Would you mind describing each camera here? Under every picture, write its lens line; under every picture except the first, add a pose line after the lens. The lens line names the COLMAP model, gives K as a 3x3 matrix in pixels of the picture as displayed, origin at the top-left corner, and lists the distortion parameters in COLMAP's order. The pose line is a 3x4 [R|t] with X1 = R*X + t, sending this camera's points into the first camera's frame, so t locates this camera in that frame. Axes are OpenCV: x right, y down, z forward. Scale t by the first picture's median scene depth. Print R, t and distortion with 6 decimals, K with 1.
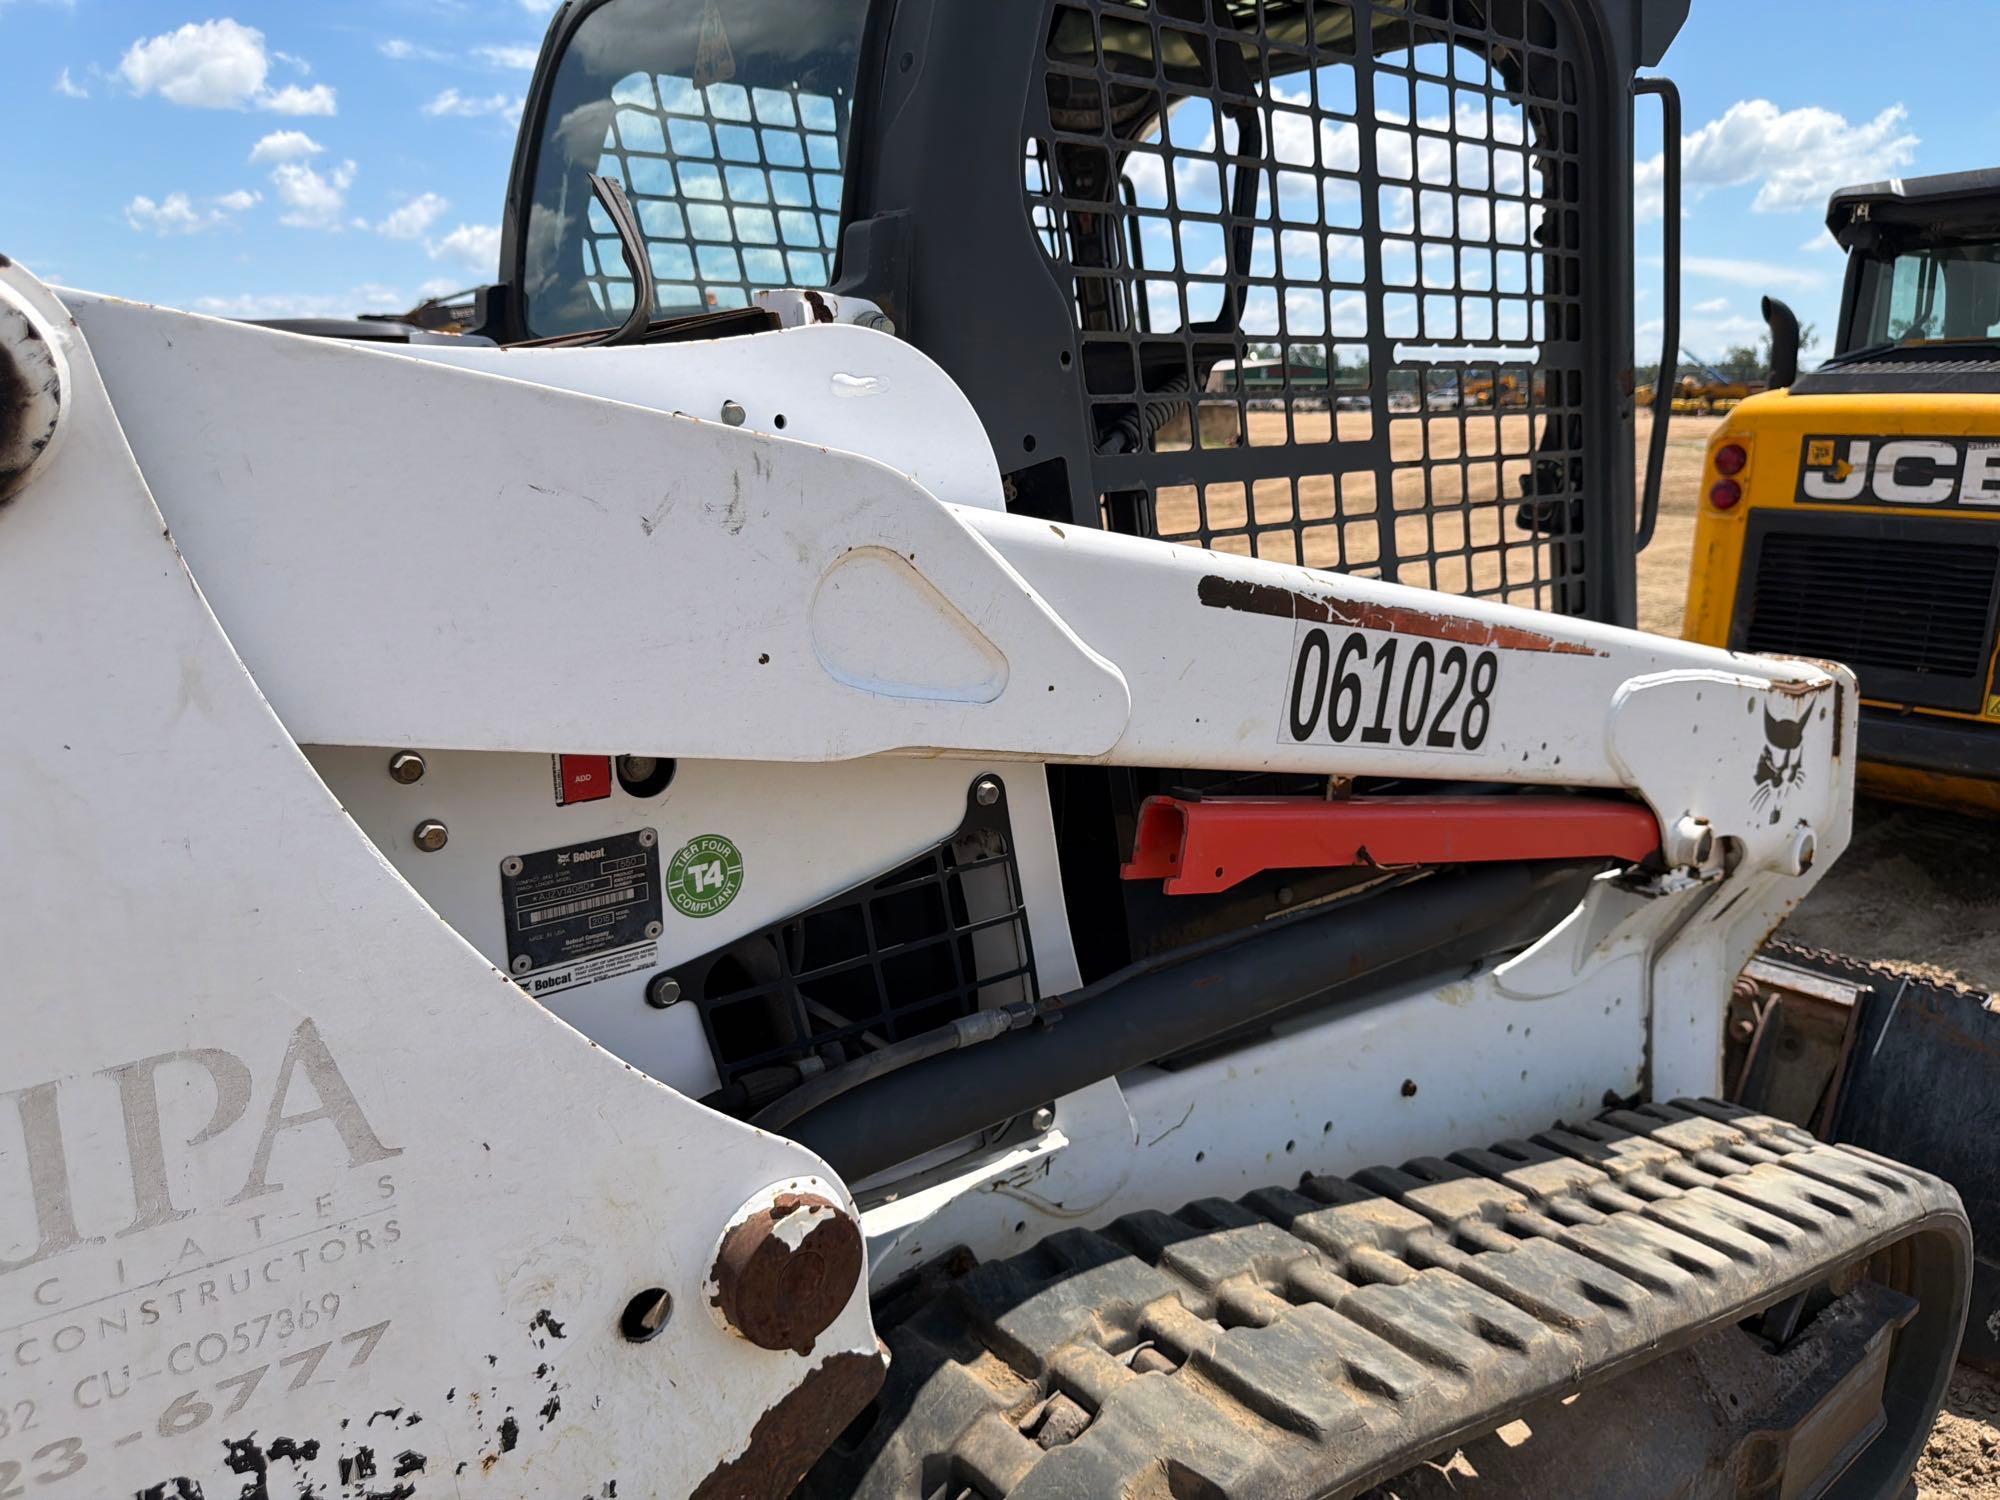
lens RADIAL K [[1410.5, 0, 979.0], [0, 1410.5, 747.8], [0, 0, 1]] dist [0.048756, -0.075727]
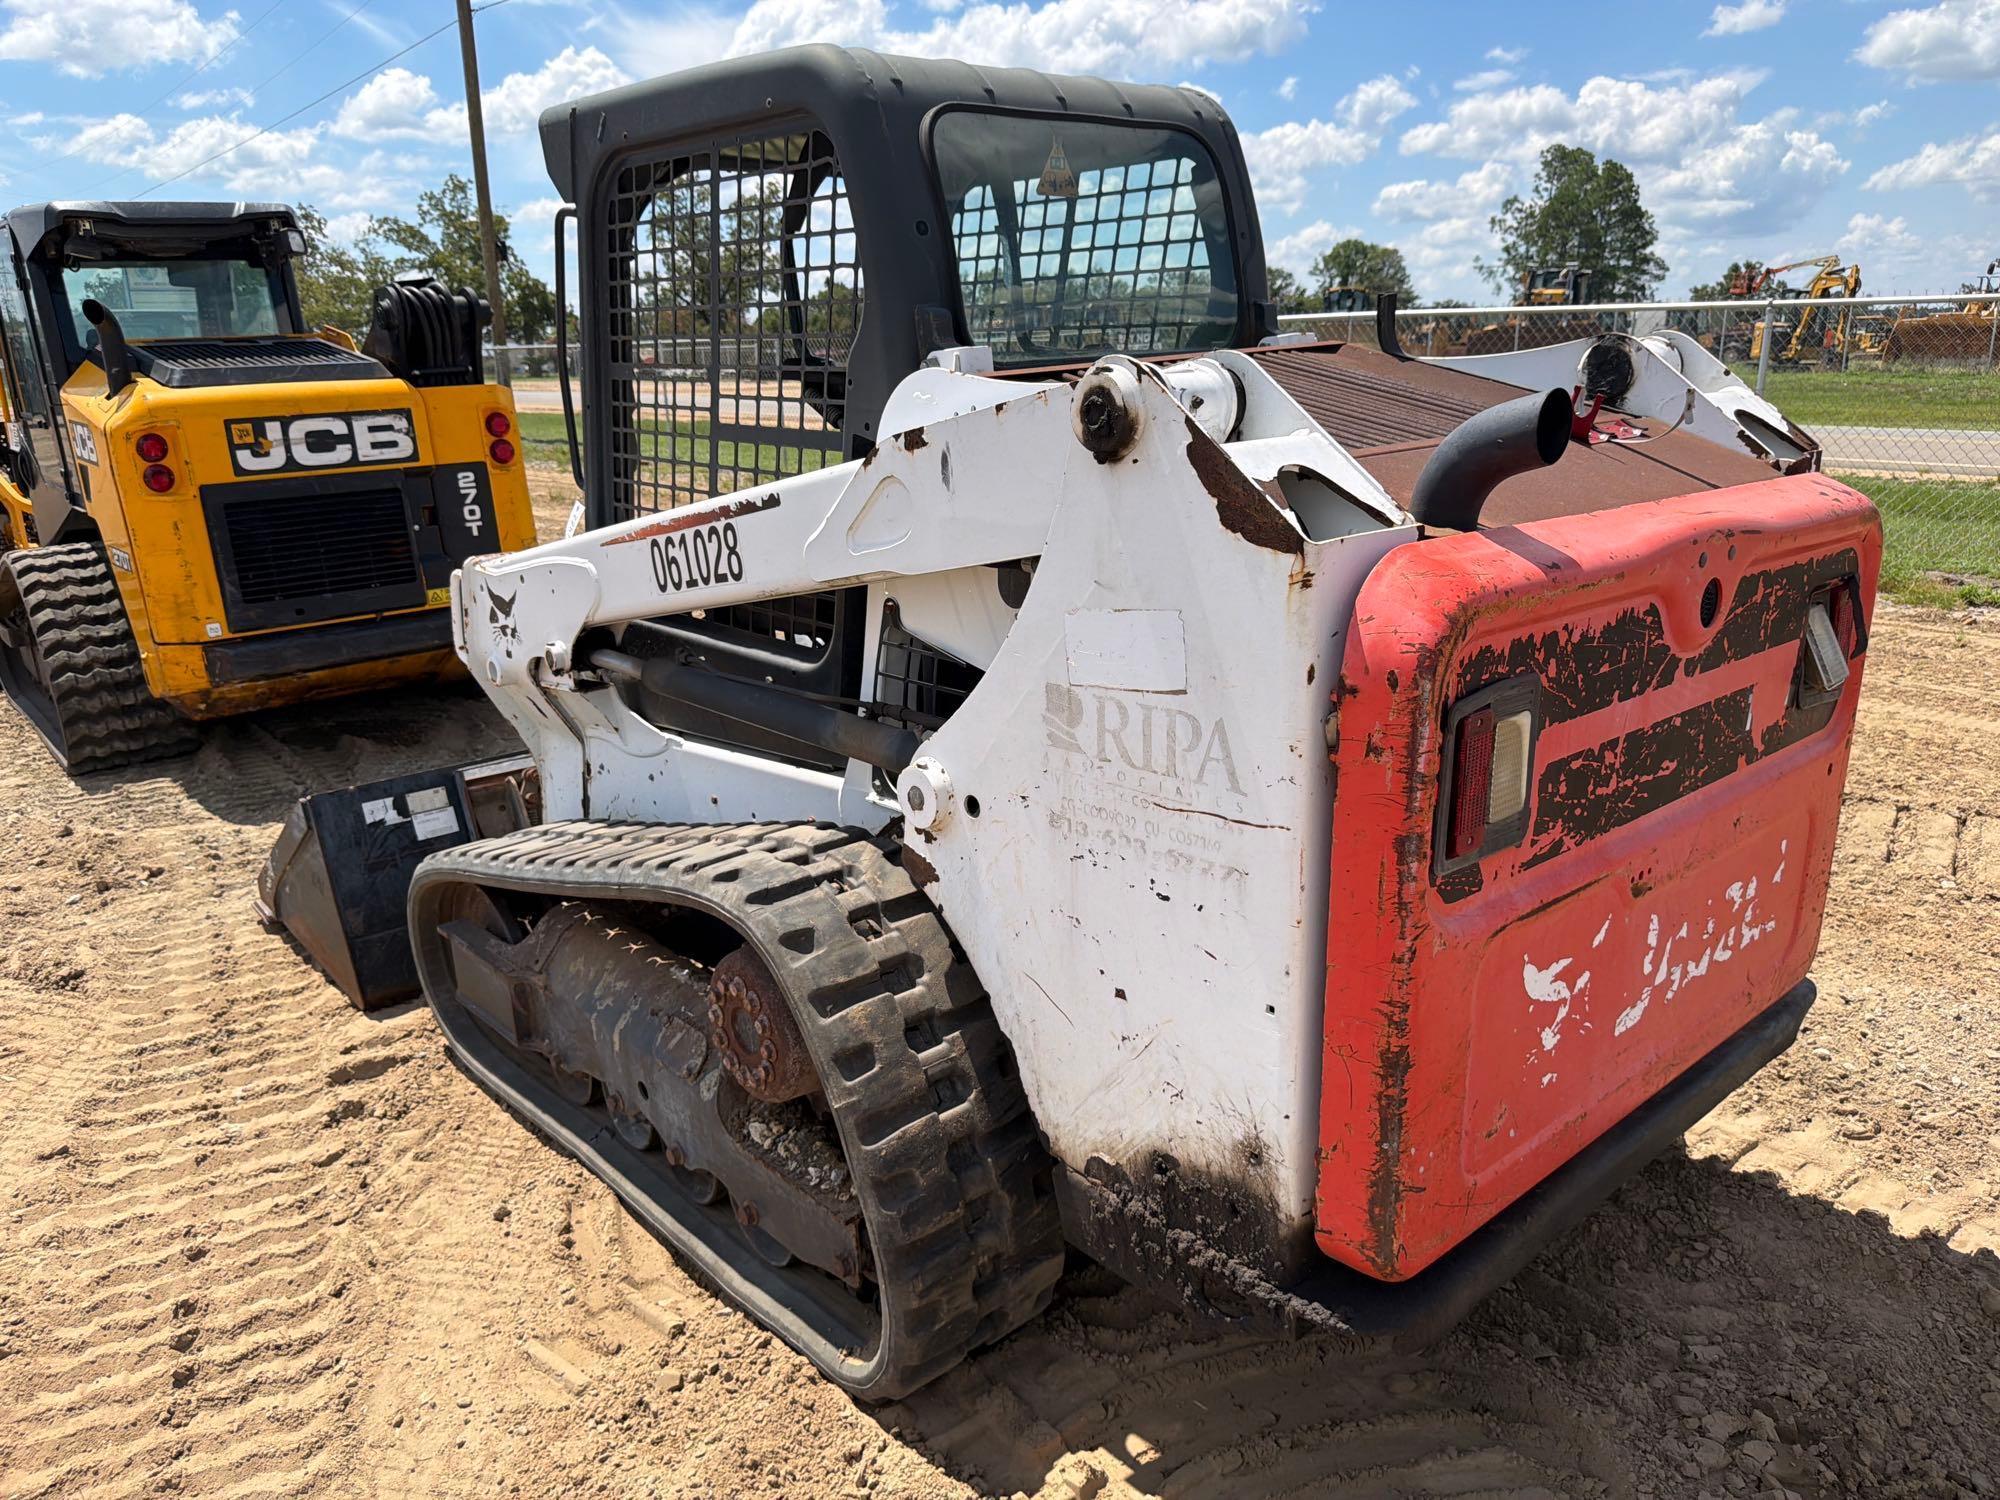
lens RADIAL K [[1390.2, 0, 982.3], [0, 1390.2, 762.6], [0, 0, 1]] dist [0.111160, -0.204584]
pose [[-0.040234, -0.286184, 0.957330, -1.862456], [0.258923, 0.922392, 0.286621, -0.356784], [-0.965060, 0.259407, 0.036988, 1.141907]]
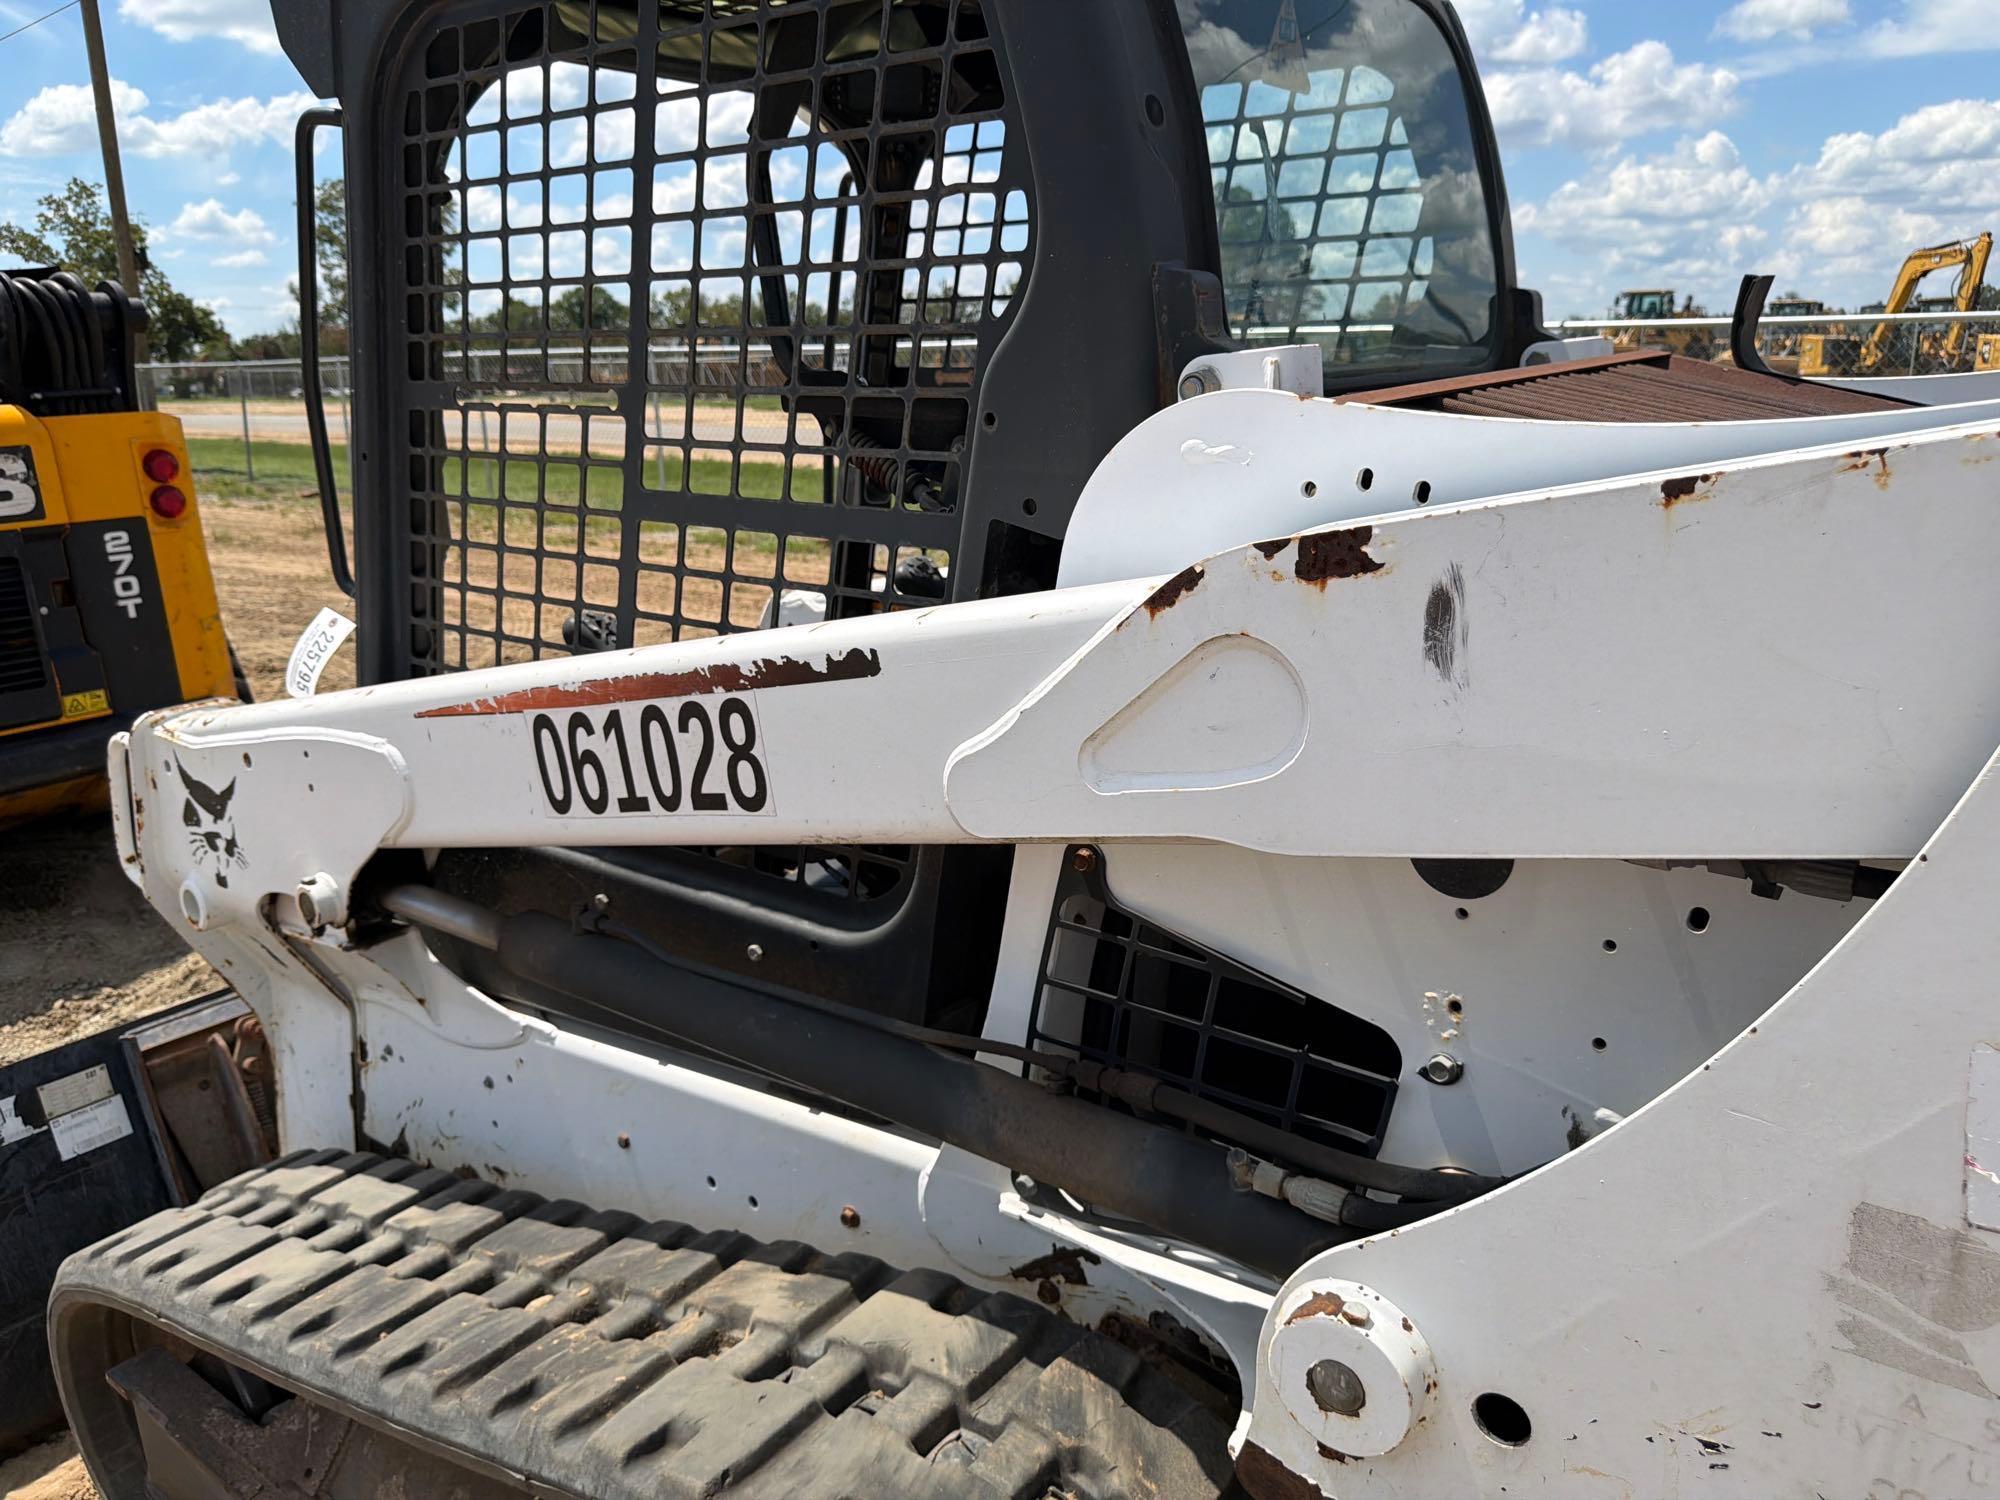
lens RADIAL K [[1422.0, 0, 972.1], [0, 1422.0, 741.5], [0, 0, 1]] dist [0.005713, -0.013435]
pose [[-0.236114, -0.249730, 0.939087, -1.067218], [0.245140, 0.919847, 0.306248, -0.412748], [-0.940296, 0.302517, -0.155970, 1.402860]]
